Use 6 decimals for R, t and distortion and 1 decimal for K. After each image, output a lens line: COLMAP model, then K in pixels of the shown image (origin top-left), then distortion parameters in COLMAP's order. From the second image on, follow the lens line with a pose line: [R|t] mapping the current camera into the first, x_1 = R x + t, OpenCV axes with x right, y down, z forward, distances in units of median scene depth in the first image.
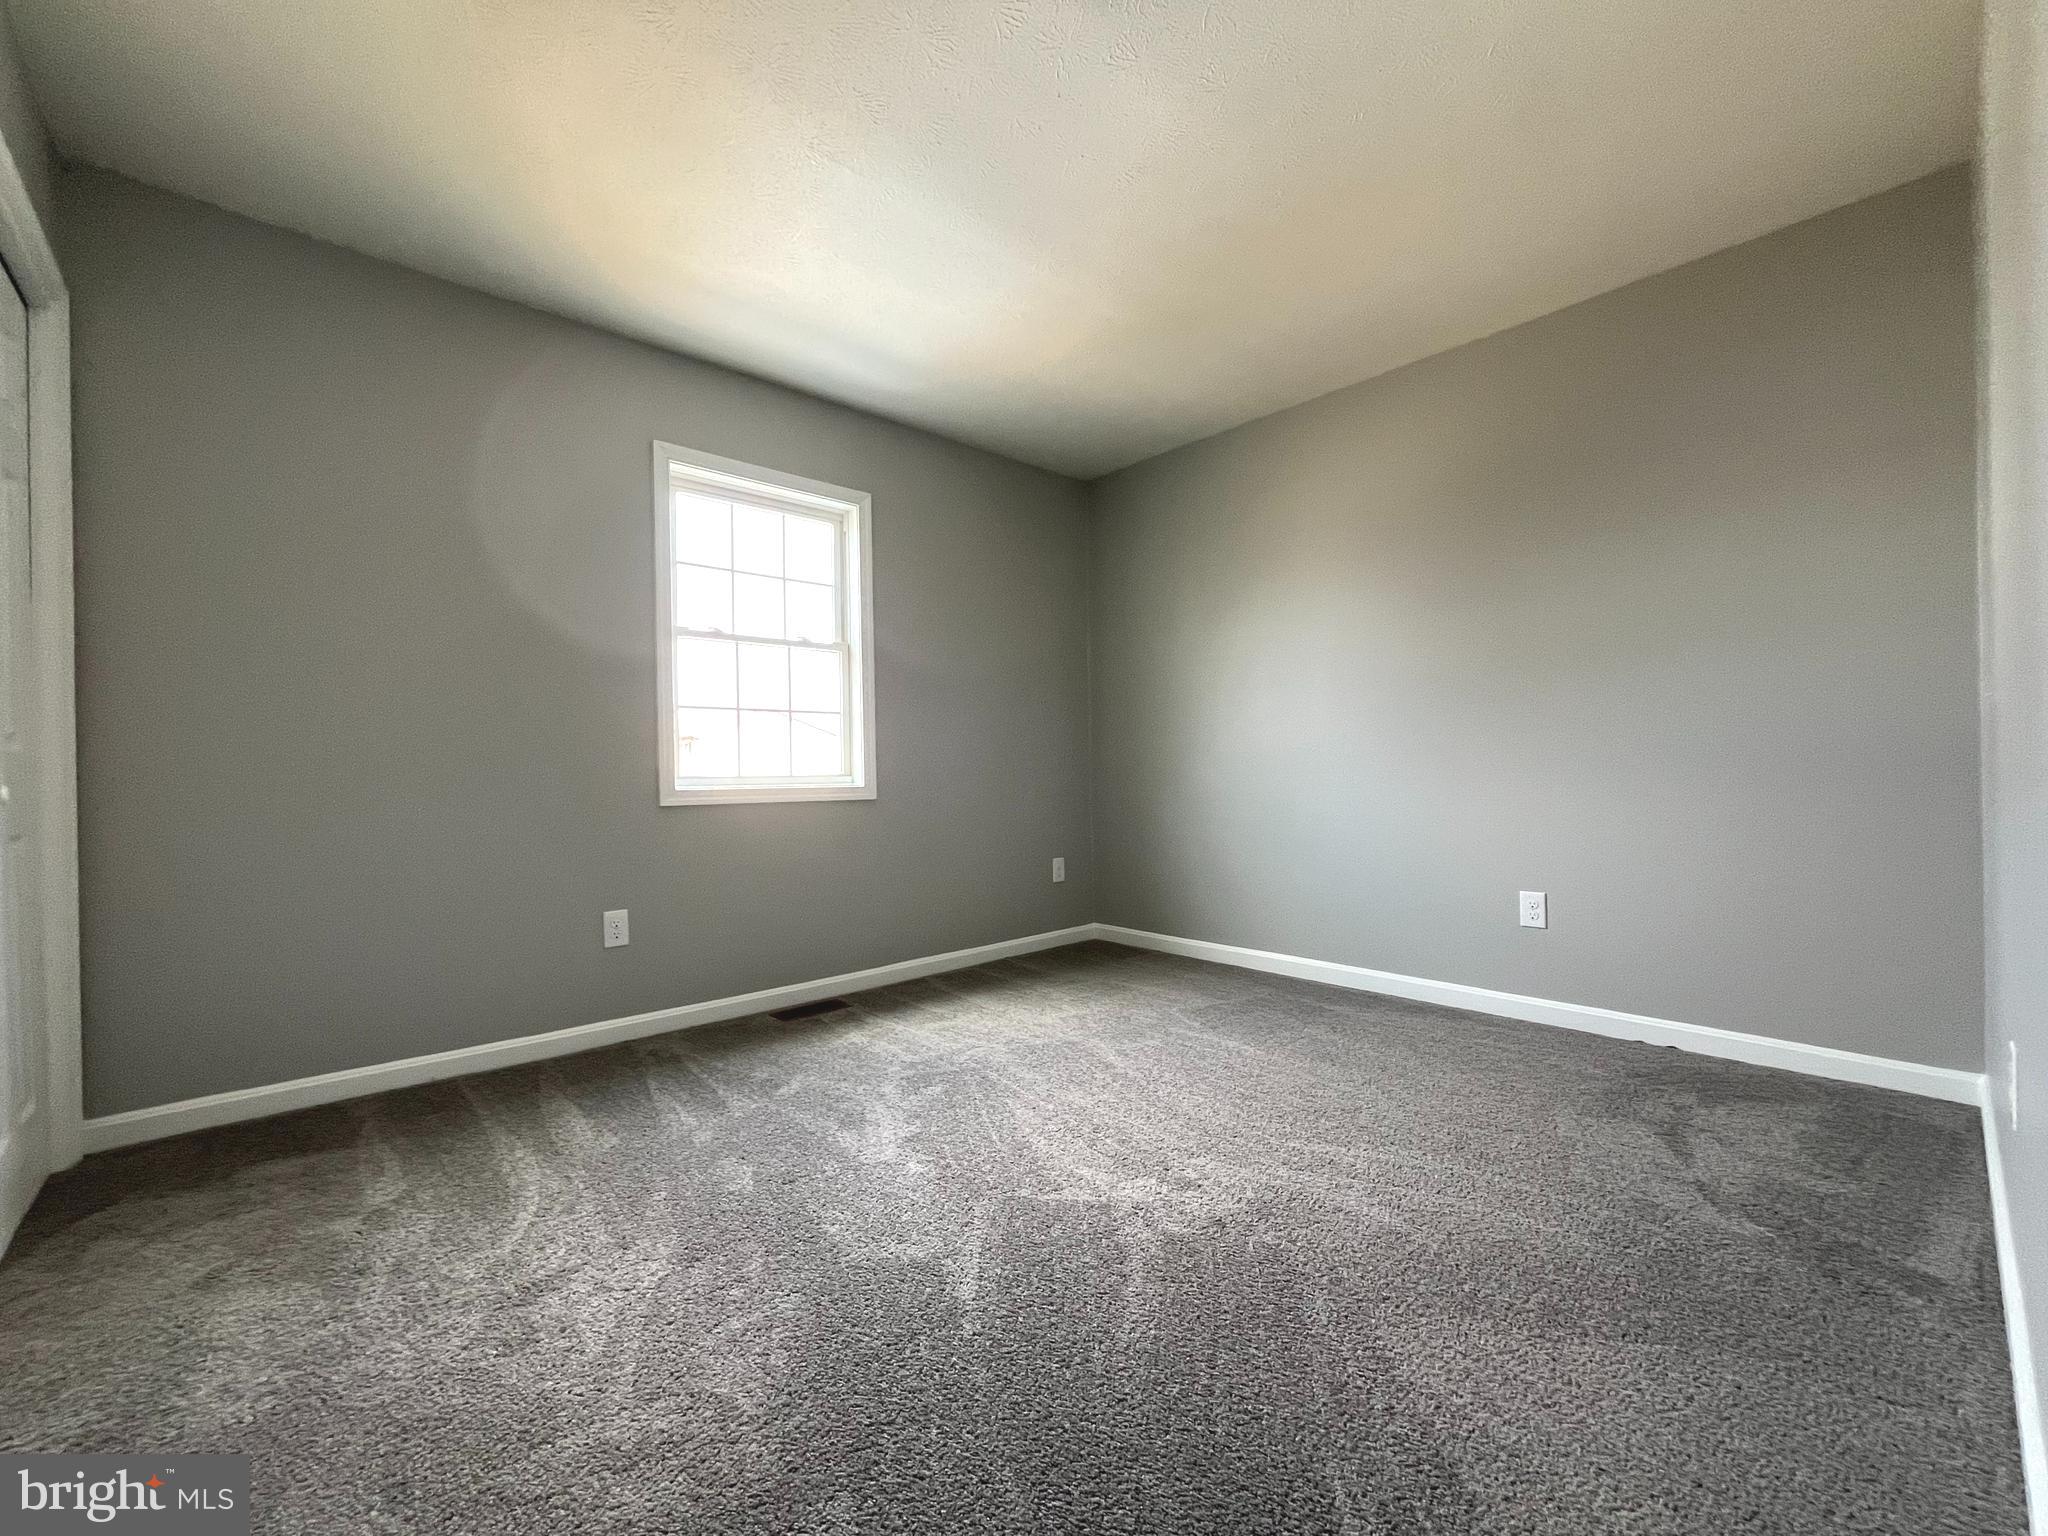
lens RADIAL K [[826.2, 0, 1008.5], [0, 826.2, 767.7], [0, 0, 1]] dist [-0.002542, -0.000445]
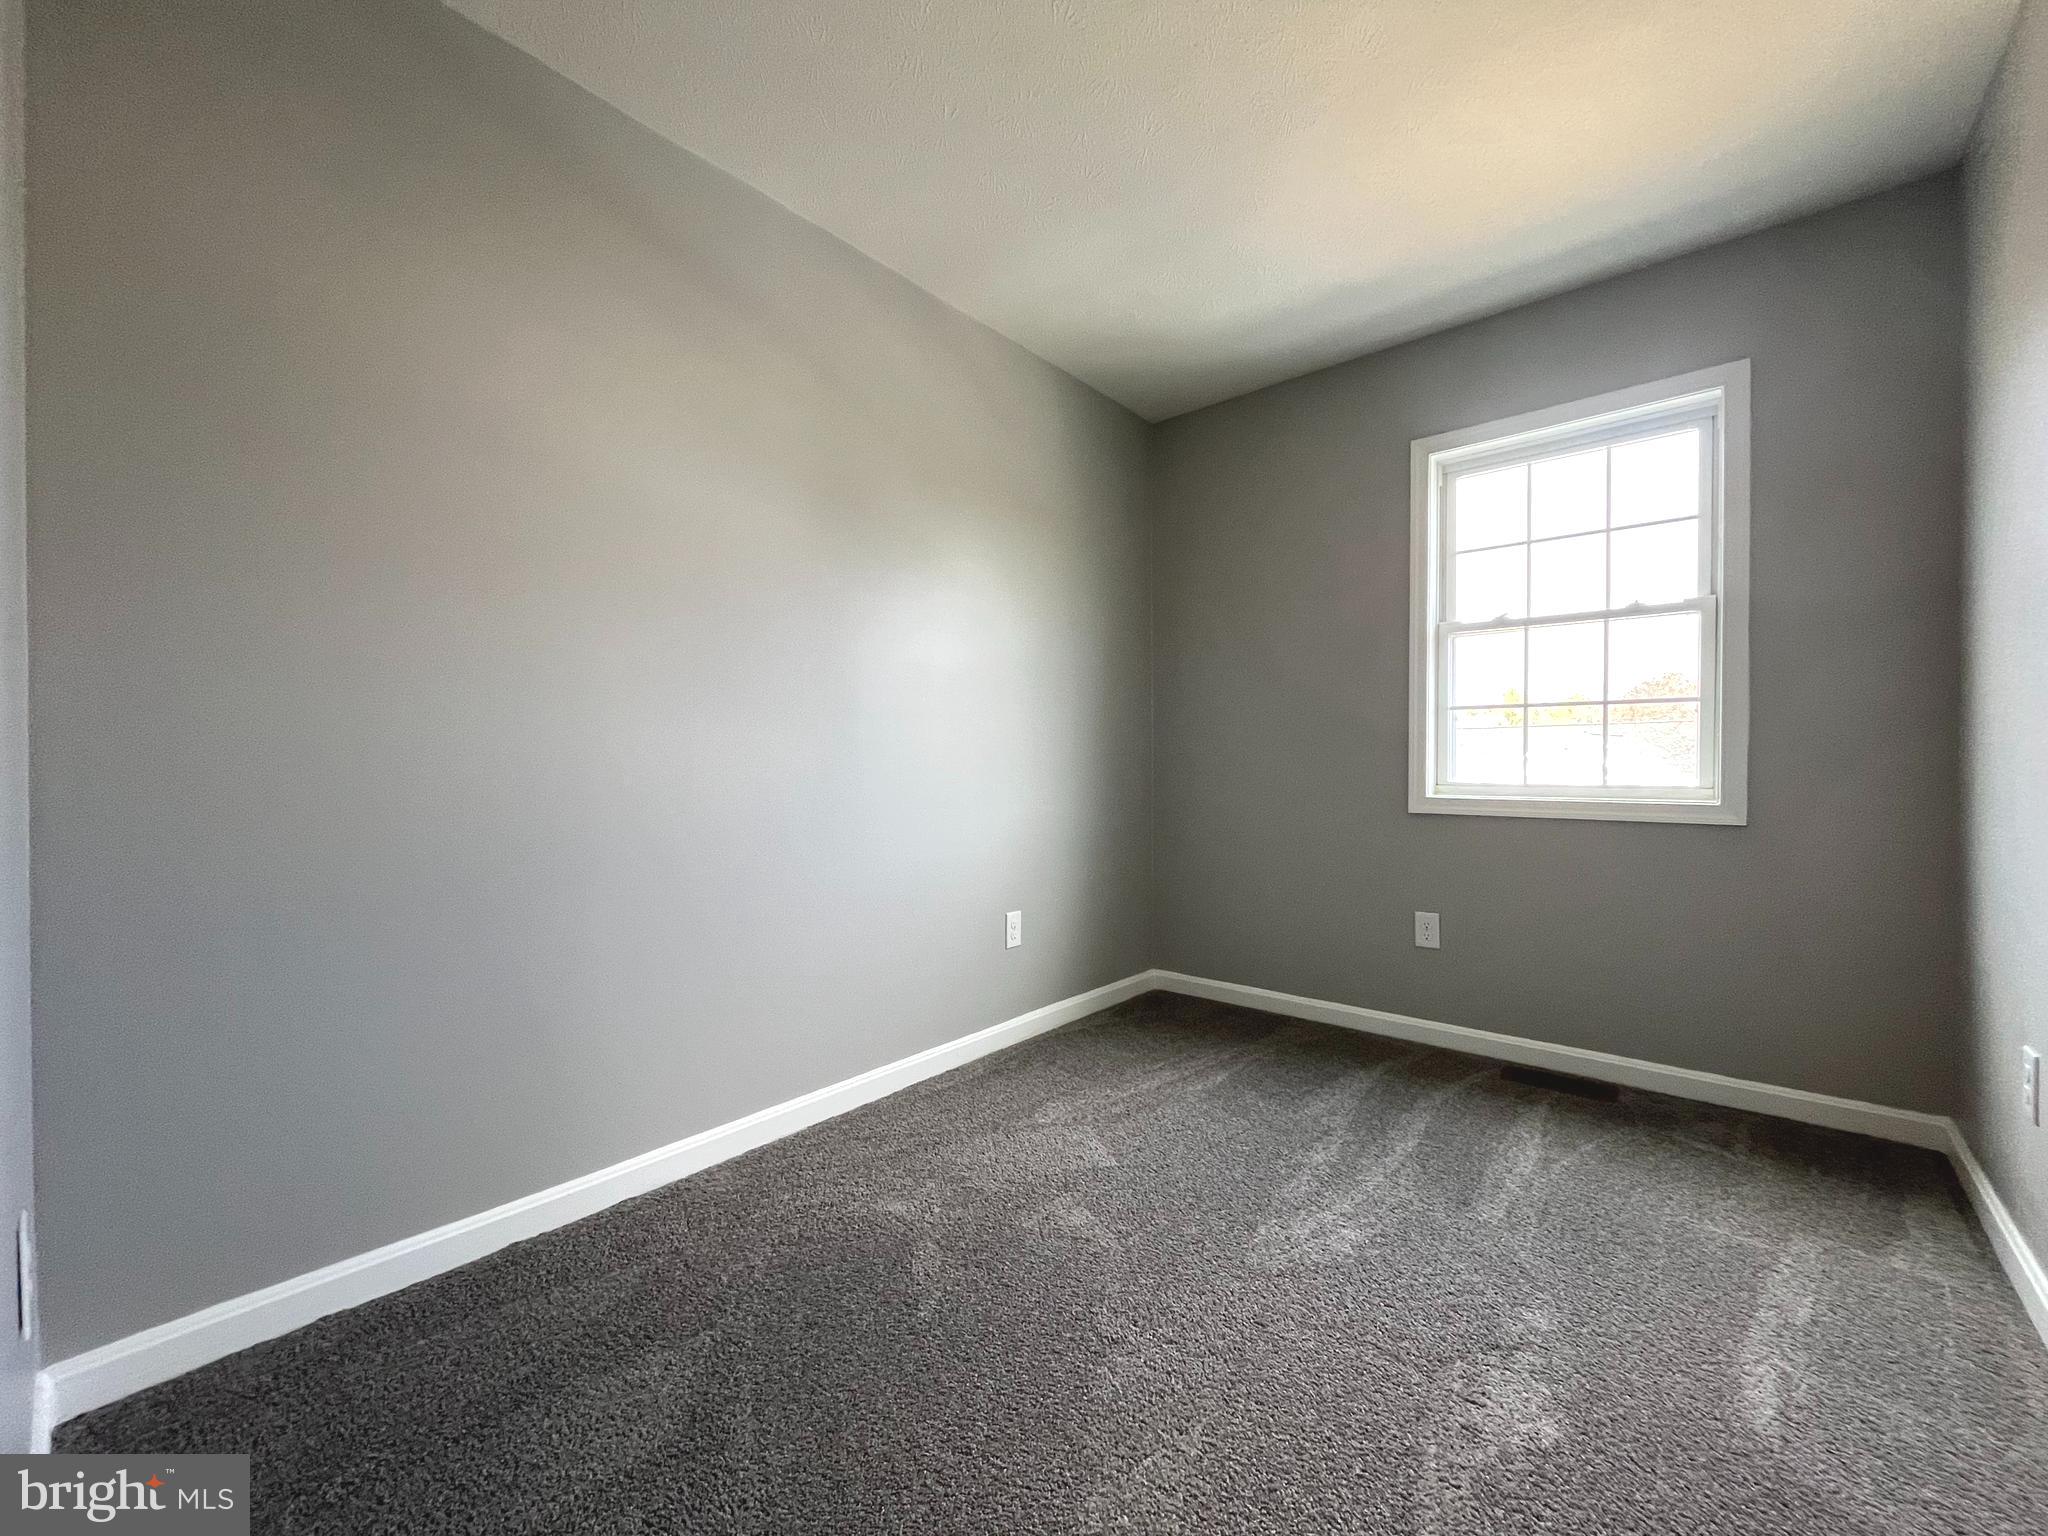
lens RADIAL K [[826.2, 0, 1017.0], [0, 826.2, 776.0], [0, 0, 1]] dist [-0.002542, -0.000445]
pose [[0.115751, 0.015726, -0.993154, 0.441009], [-0.000731, 0.999876, 0.015747, -0.011086], [0.993278, -0.001097, 0.115748, 0.361396]]
